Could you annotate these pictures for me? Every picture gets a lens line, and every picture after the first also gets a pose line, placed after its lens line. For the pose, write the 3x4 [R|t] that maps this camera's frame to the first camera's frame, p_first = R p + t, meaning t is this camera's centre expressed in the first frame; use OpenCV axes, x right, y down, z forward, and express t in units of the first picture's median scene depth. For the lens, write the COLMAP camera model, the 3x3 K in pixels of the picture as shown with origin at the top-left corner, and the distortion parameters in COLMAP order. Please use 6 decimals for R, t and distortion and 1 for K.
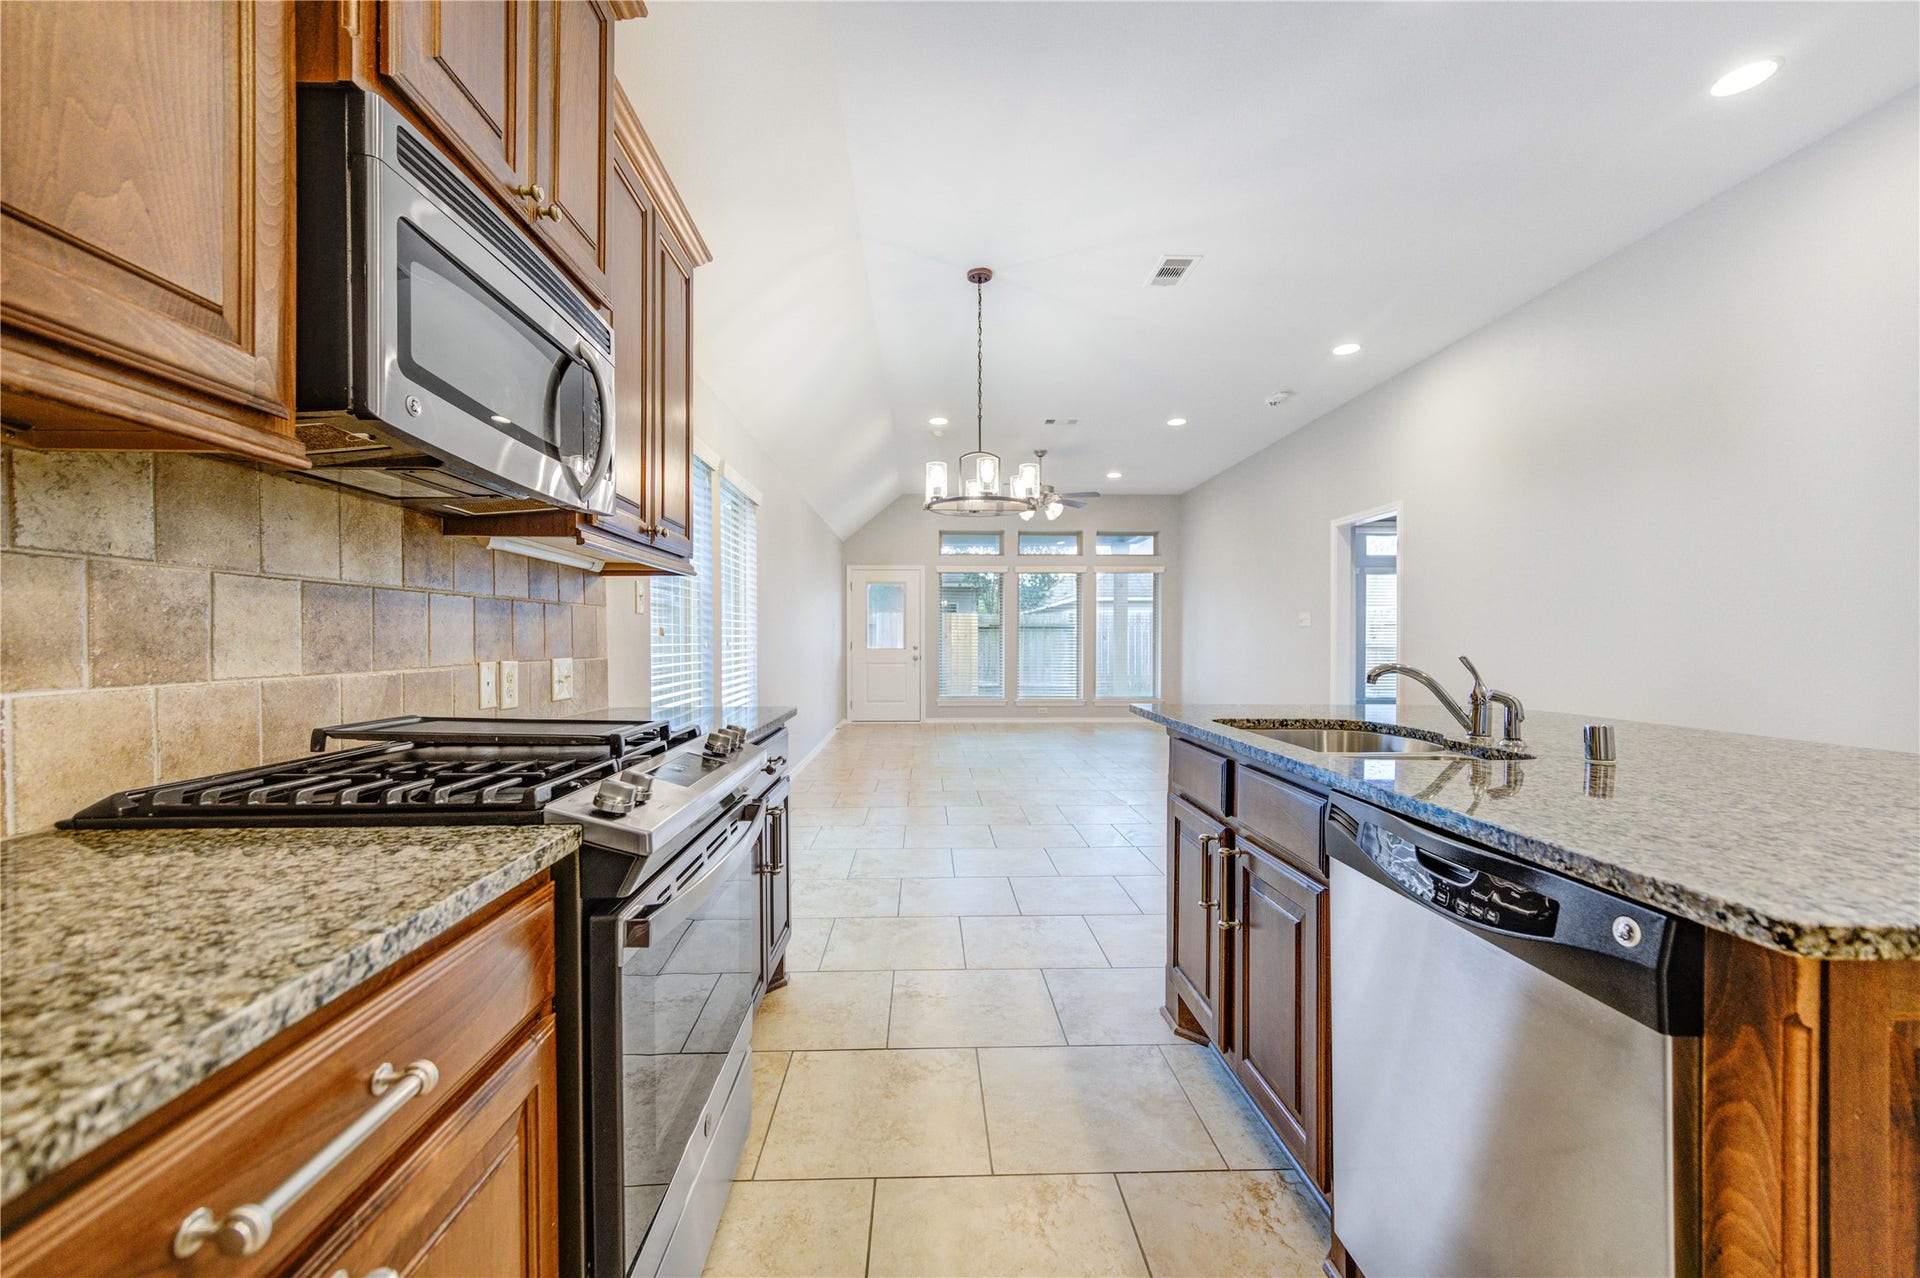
lens RADIAL K [[768.2, 0, 960.0], [0, 768.2, 639.0], [0, 0, 1]] dist [0.012327, -0.000100]
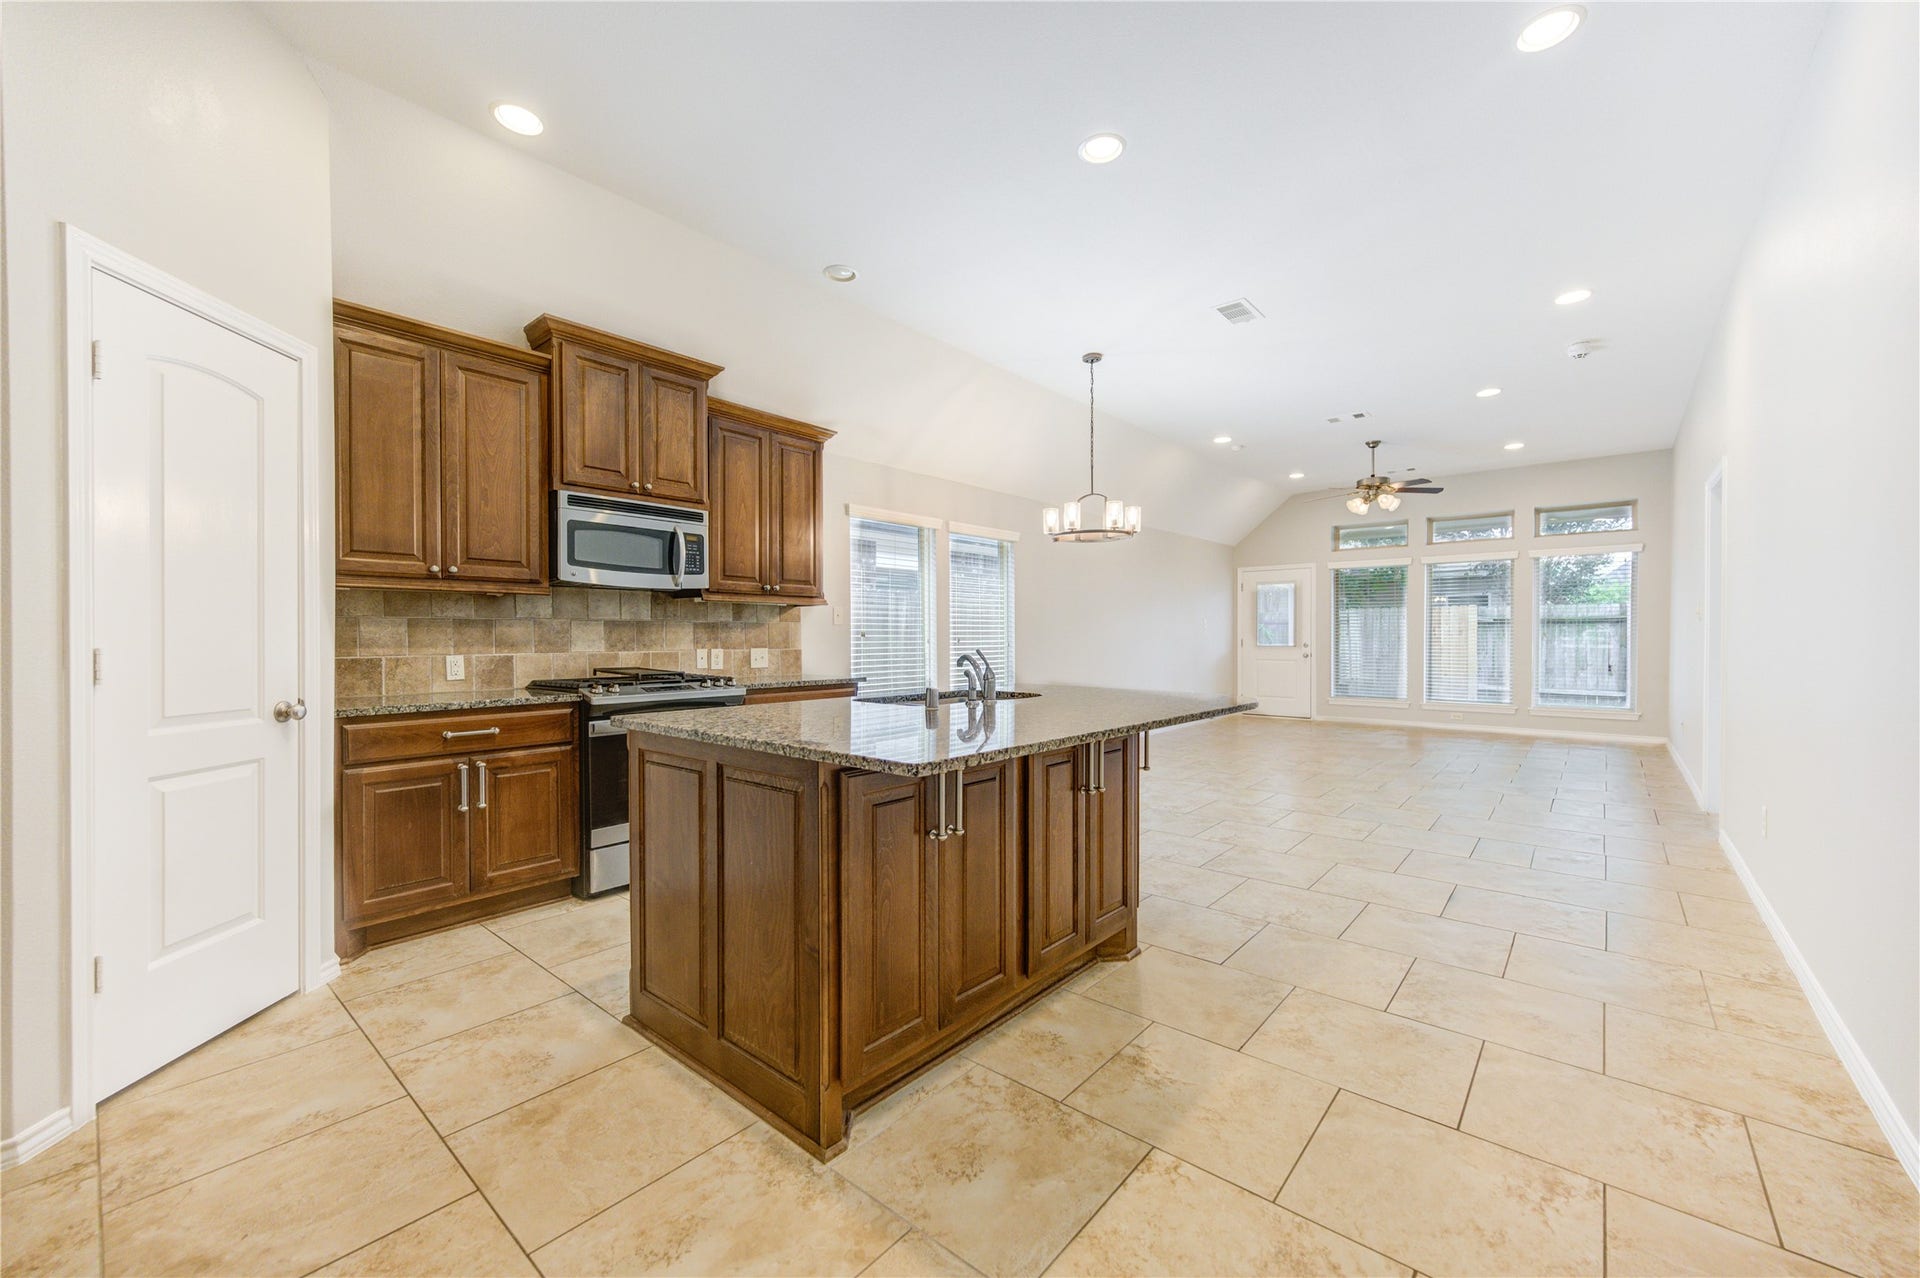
lens RADIAL K [[757.1, 0, 971.3], [0, 757.1, 640.5], [0, 0, 1]] dist [0.010442, 0.000128]
pose [[0.742088, 0.001475, -0.670301, 1.712419], [0.001425, 0.999992, 0.003777, -0.006174], [0.670301, -0.003758, 0.742080, -0.191469]]
